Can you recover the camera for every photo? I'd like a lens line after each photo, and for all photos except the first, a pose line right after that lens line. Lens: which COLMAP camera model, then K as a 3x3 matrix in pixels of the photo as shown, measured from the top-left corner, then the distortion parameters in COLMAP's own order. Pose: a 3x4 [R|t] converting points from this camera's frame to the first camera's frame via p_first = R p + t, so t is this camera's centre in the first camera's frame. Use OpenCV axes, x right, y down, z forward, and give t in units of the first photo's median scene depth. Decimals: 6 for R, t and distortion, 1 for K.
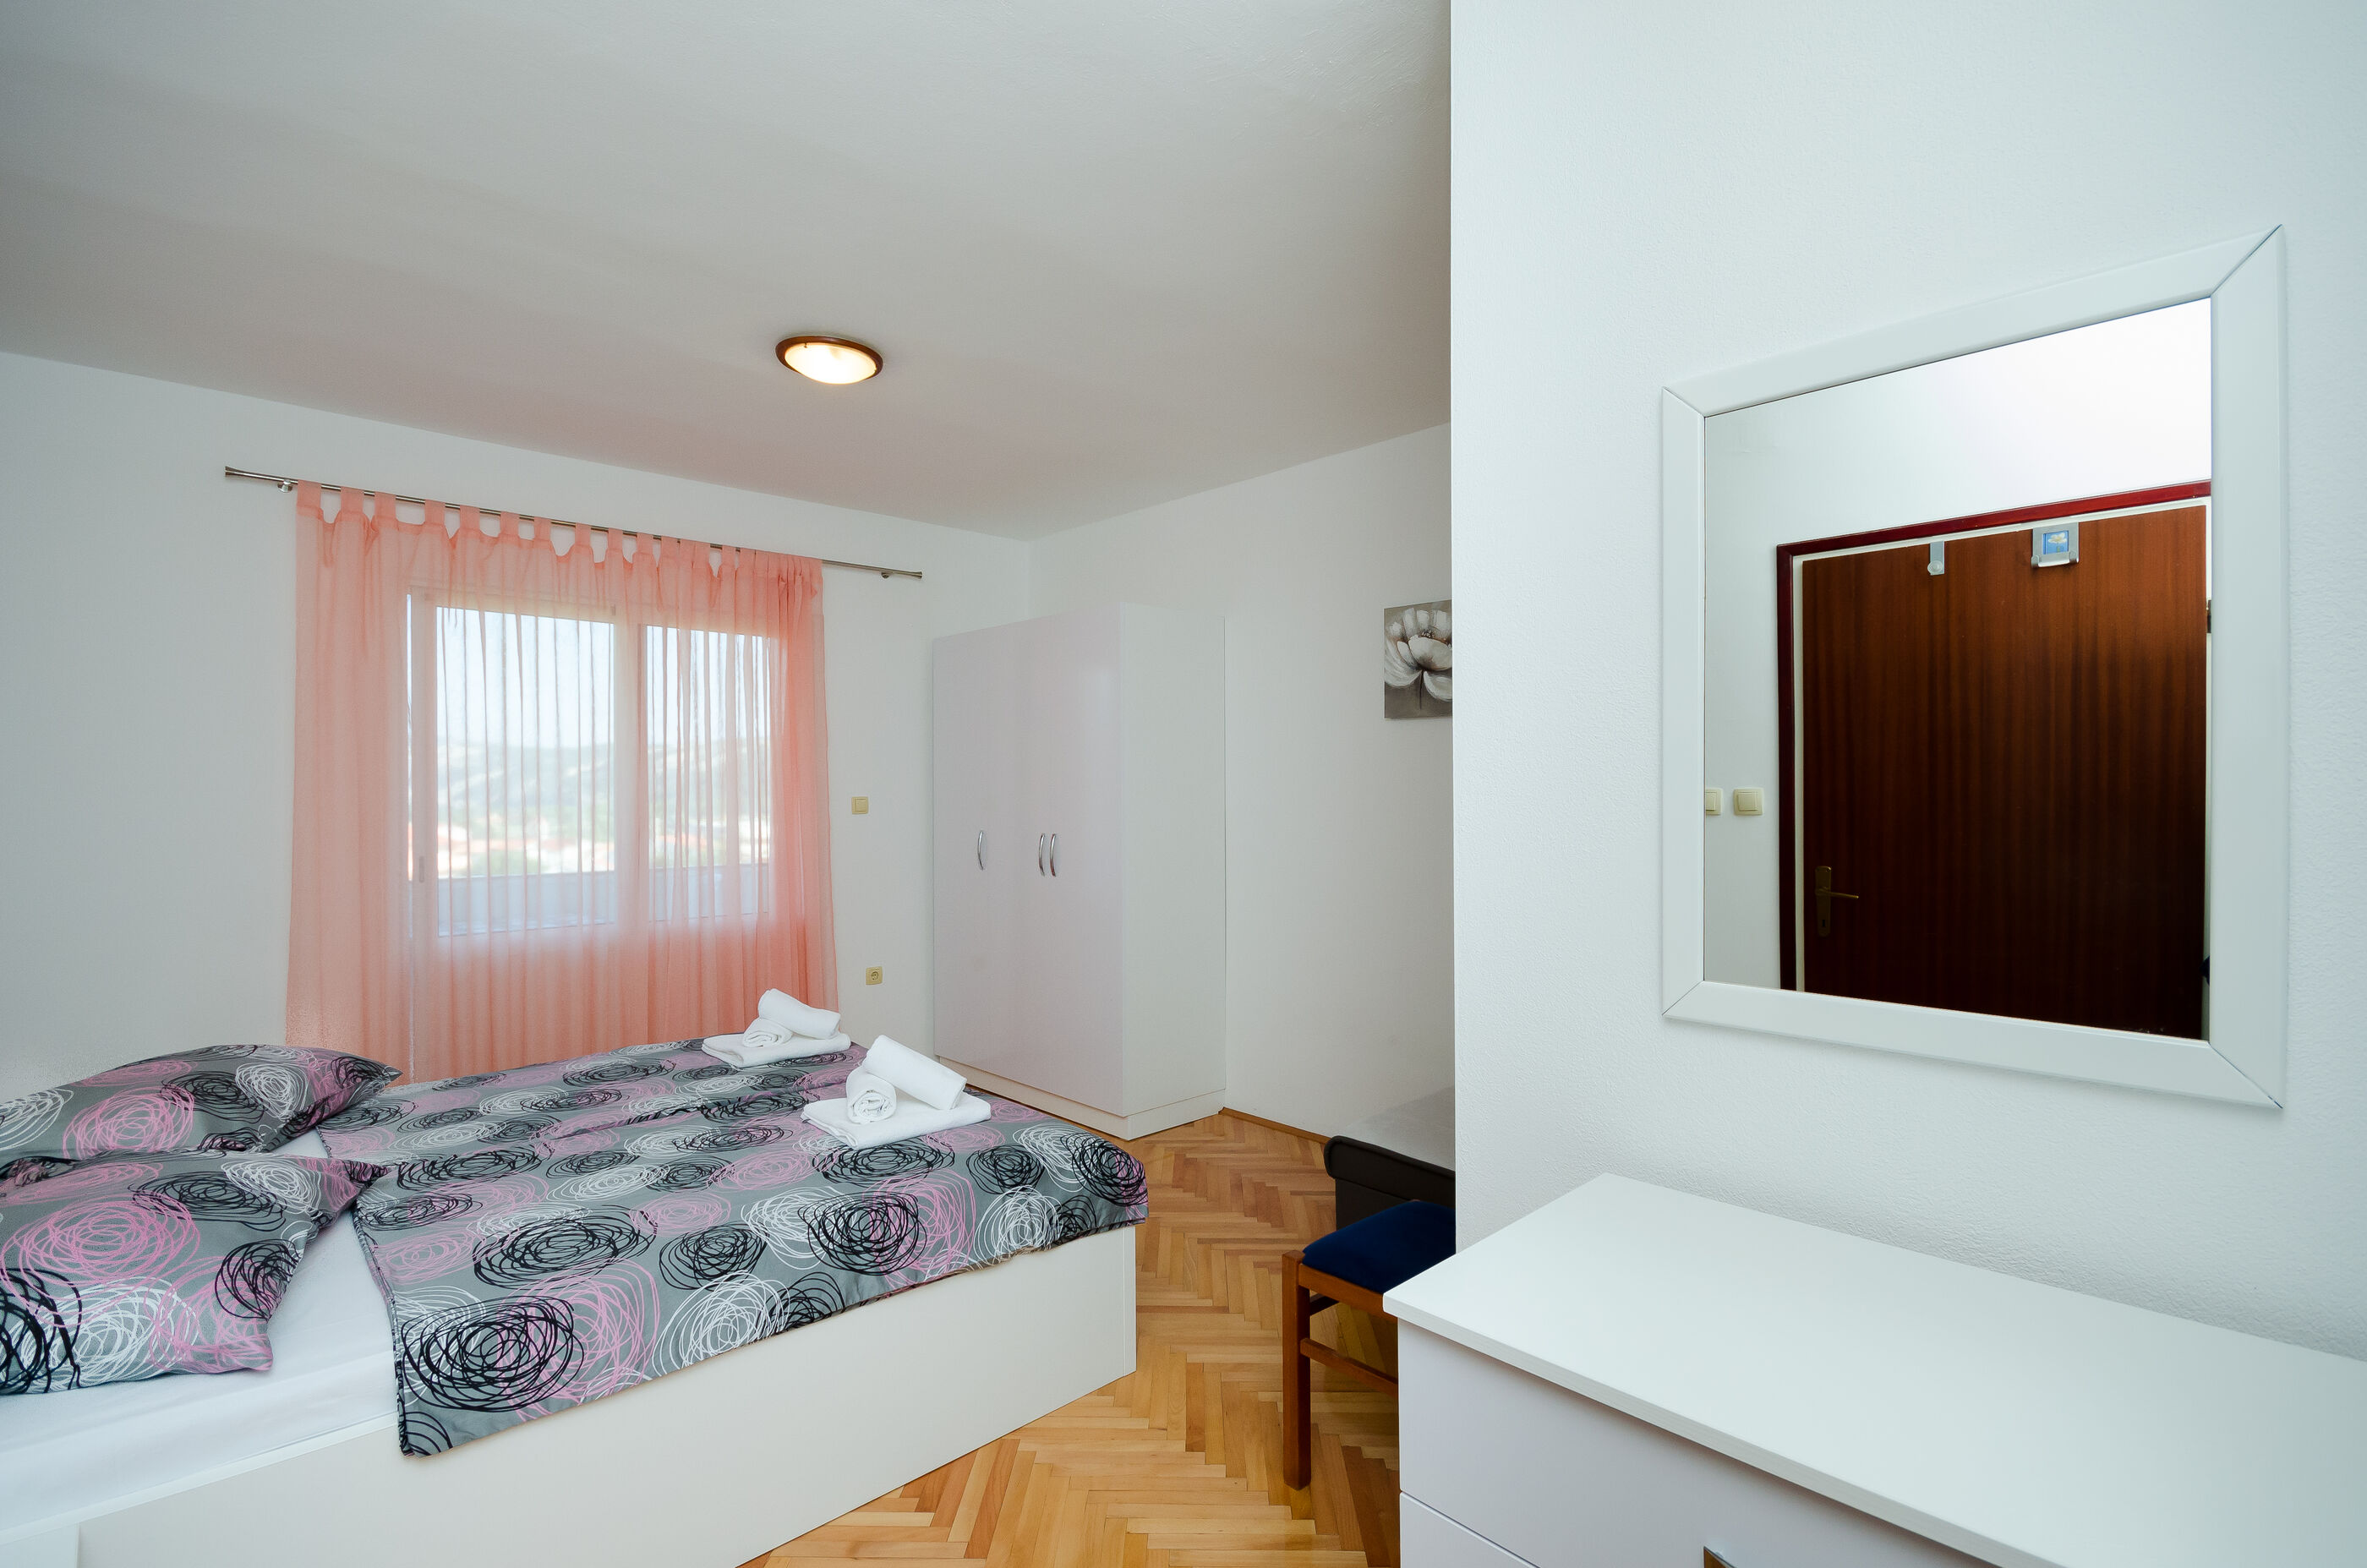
lens RADIAL K [[1091.9, 0, 1204.6], [0, 1091.9, 798.2], [0, 0, 1]] dist [0.000013, -0.007108]
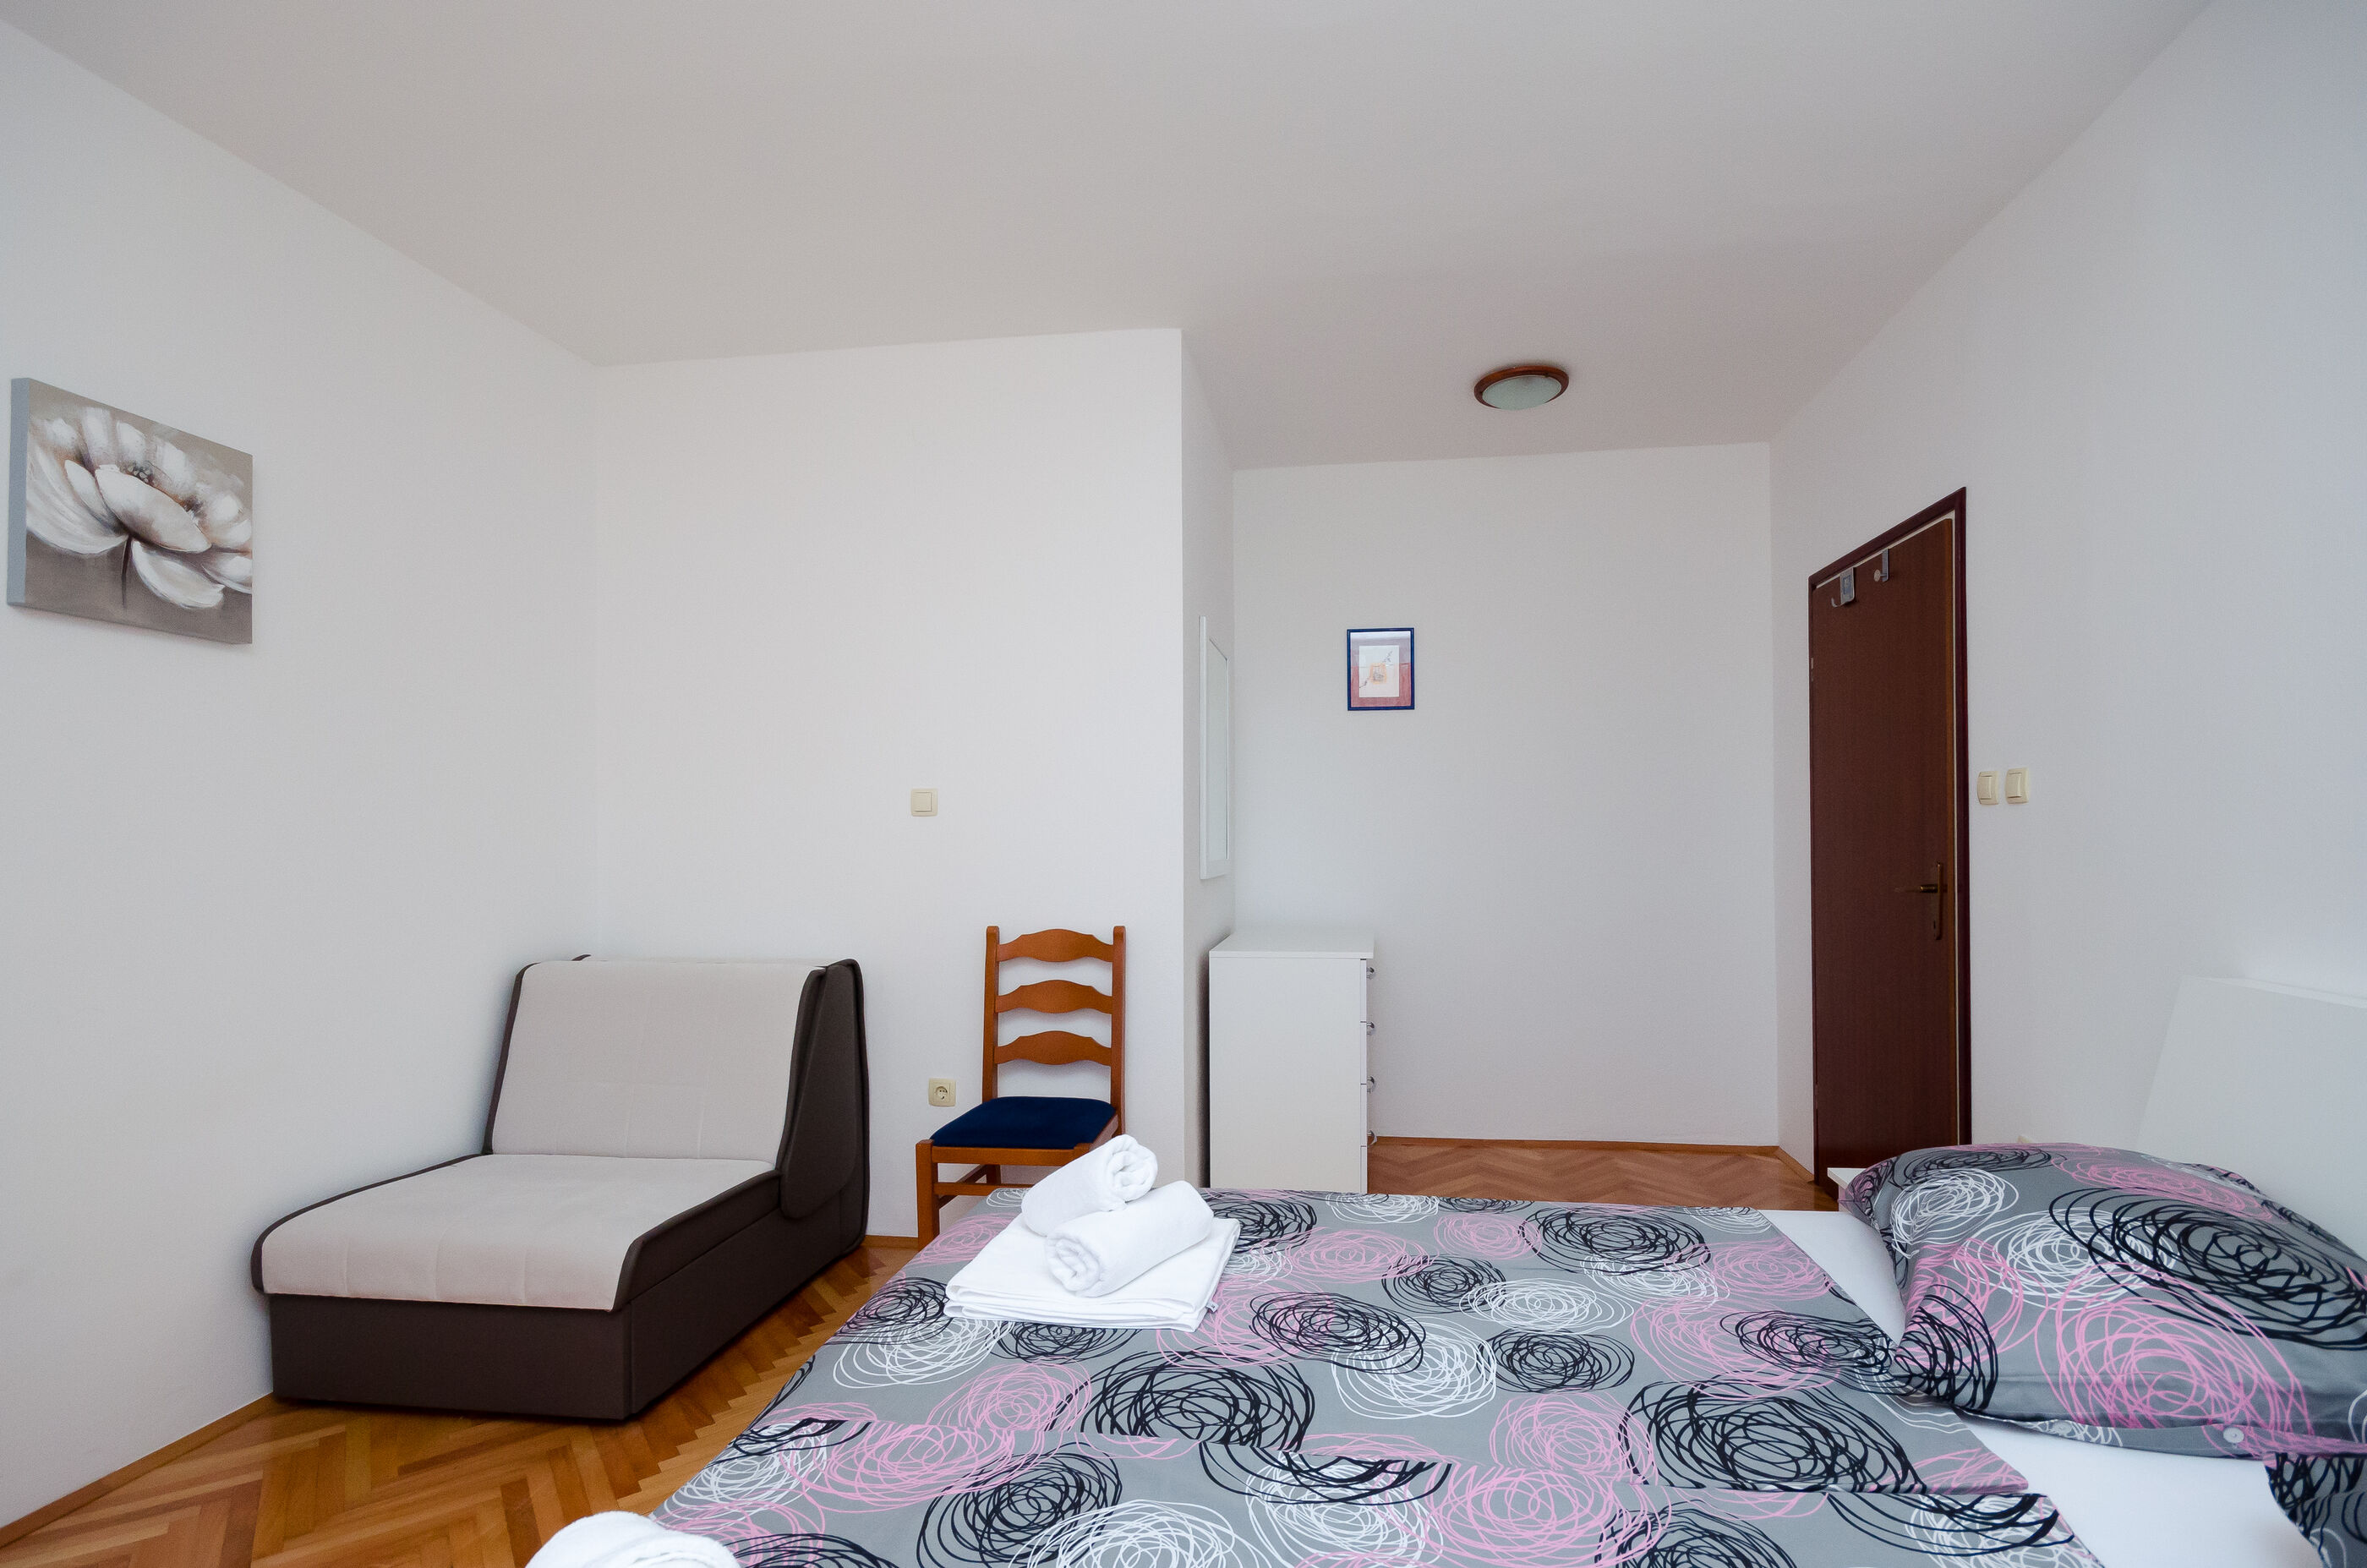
lens RADIAL K [[1091.9, 0, 1230.7], [0, 1091.9, 836.9], [0, 0, 1]] dist [0.000013, -0.007108]
pose [[-0.621323, 0.007296, 0.783520, -0.551985], [0.013944, 0.999901, 0.001747, 0.036750], [-0.783430, 0.012011, -0.621364, 0.908110]]
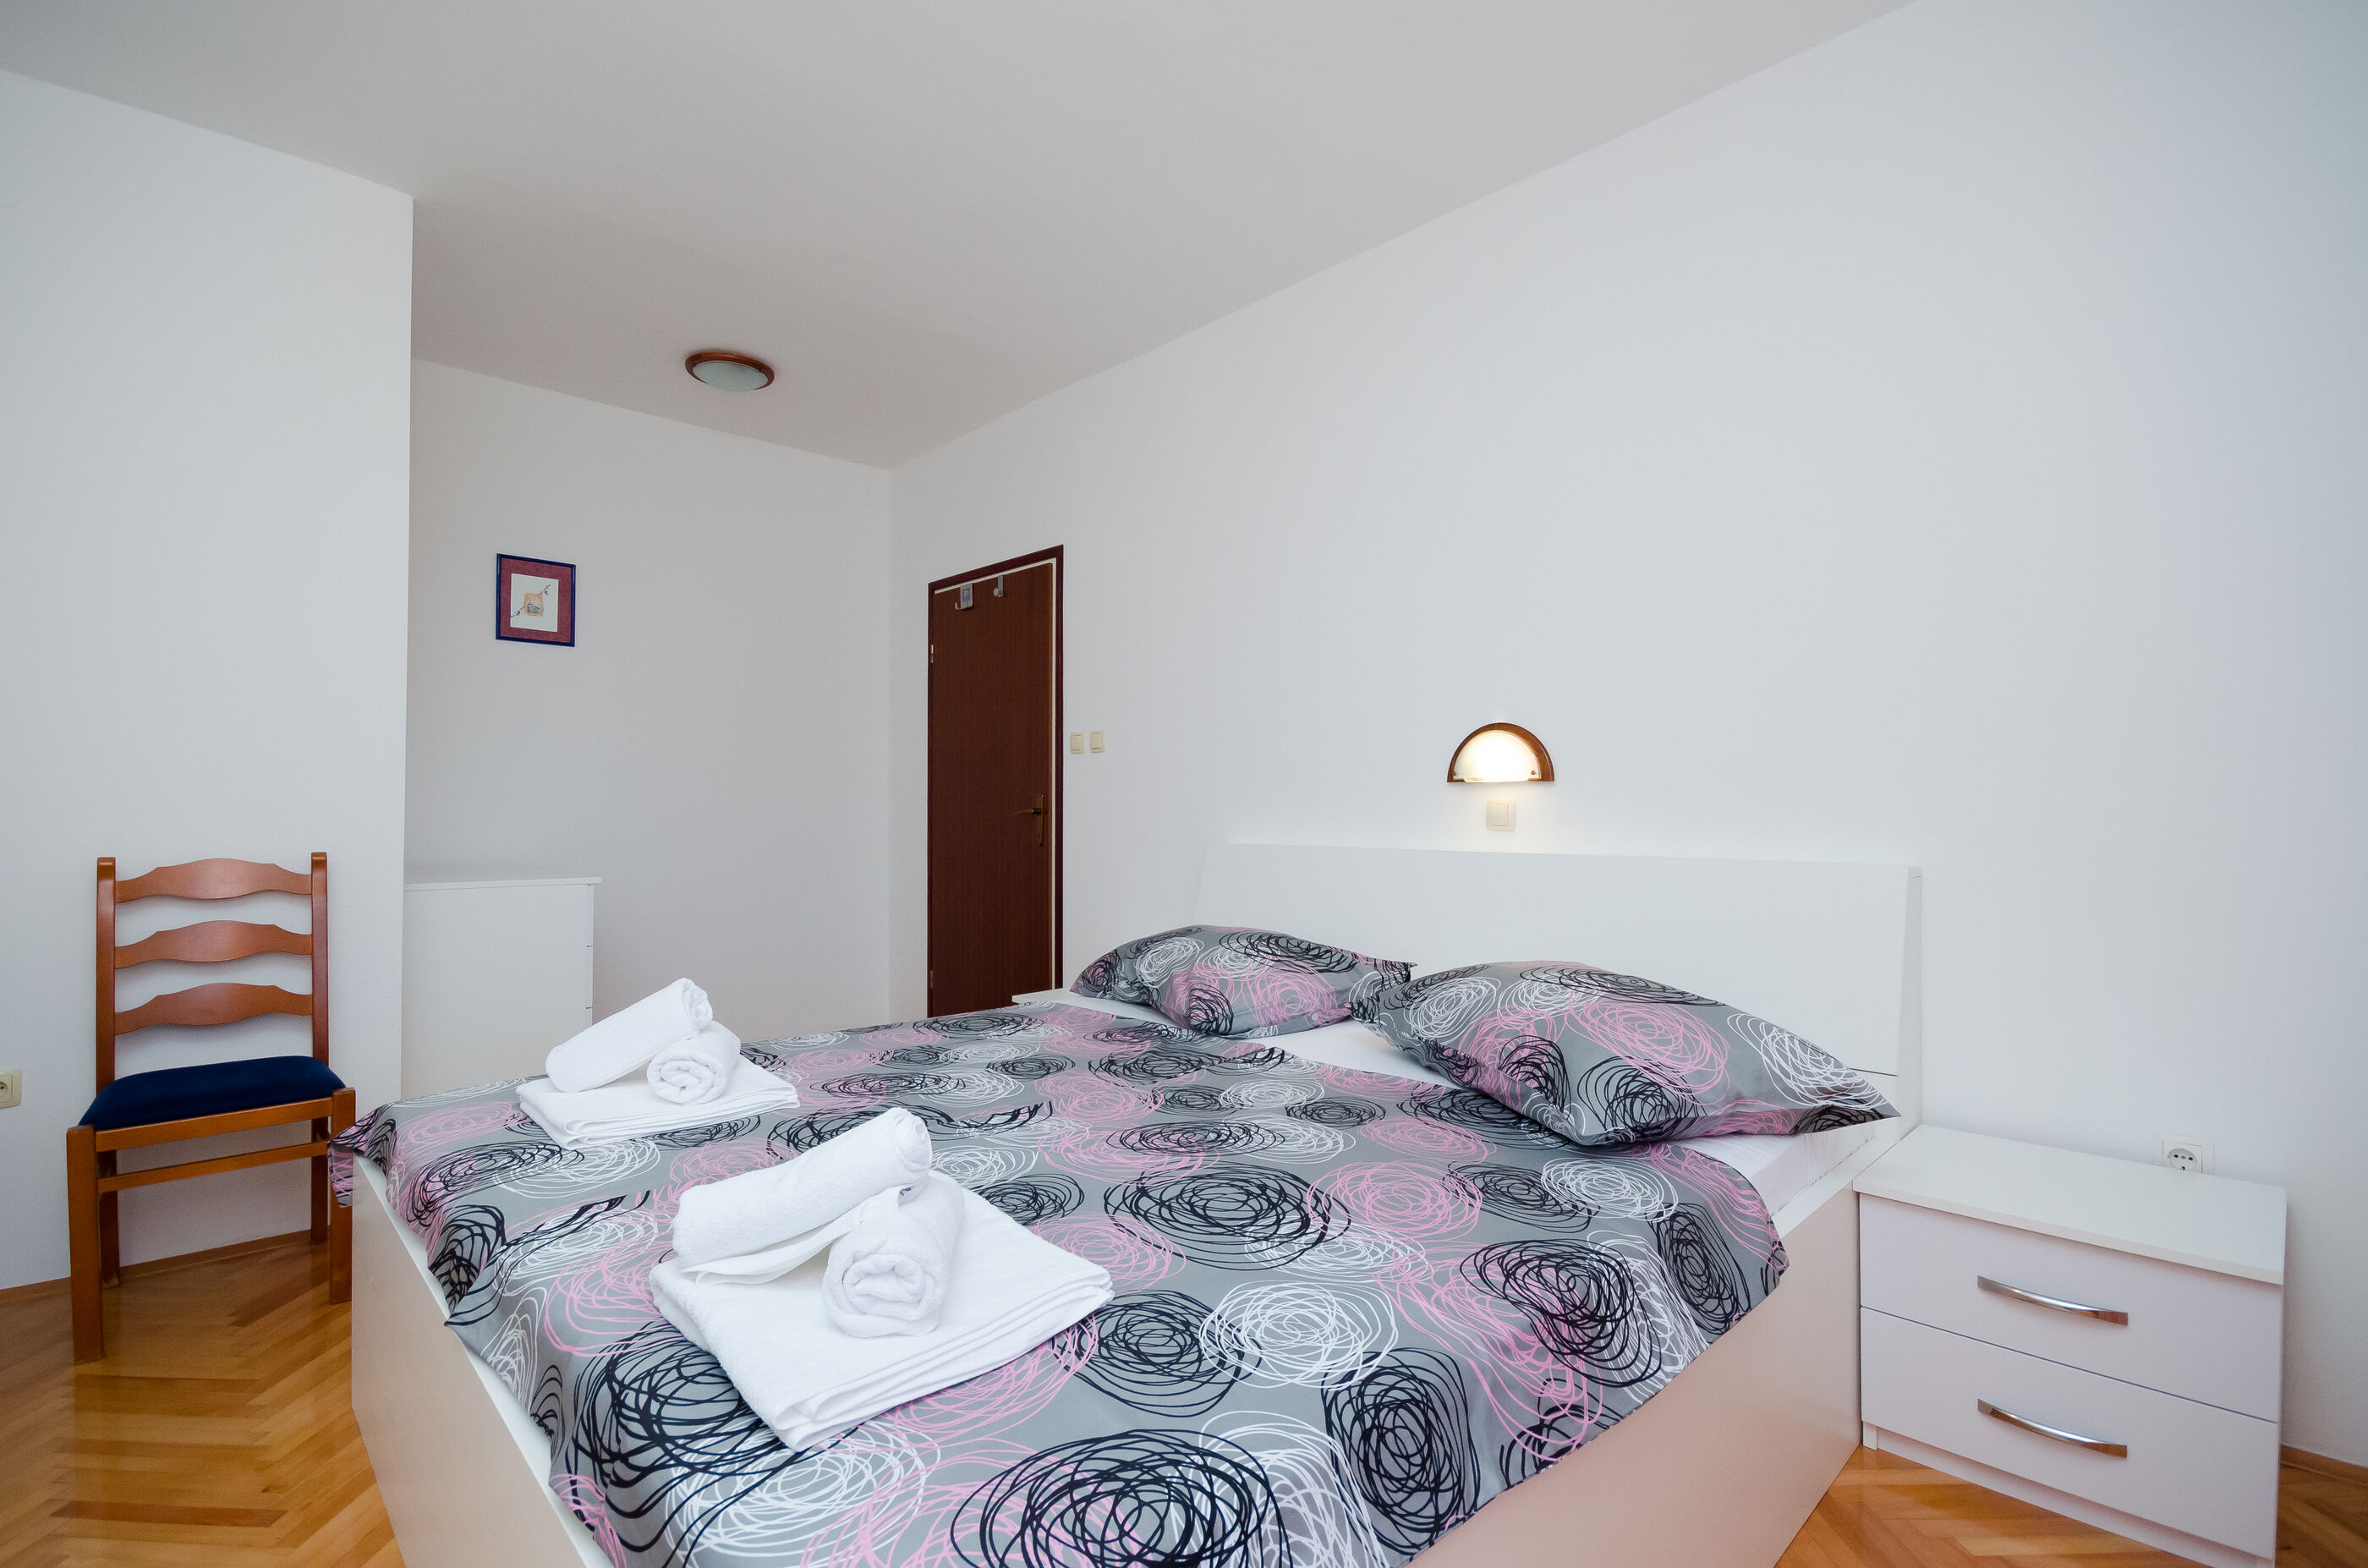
lens RADIAL K [[1092.4, 0, 1181.5], [0, 1092.4, 787.0], [0, 0, 1]] dist [0.000013, -0.007108]
pose [[-0.999943, 0.004755, 0.009598, -0.424136], [0.004562, 0.999790, -0.019994, 0.077308], [-0.009691, -0.019949, -0.999754, 1.157741]]
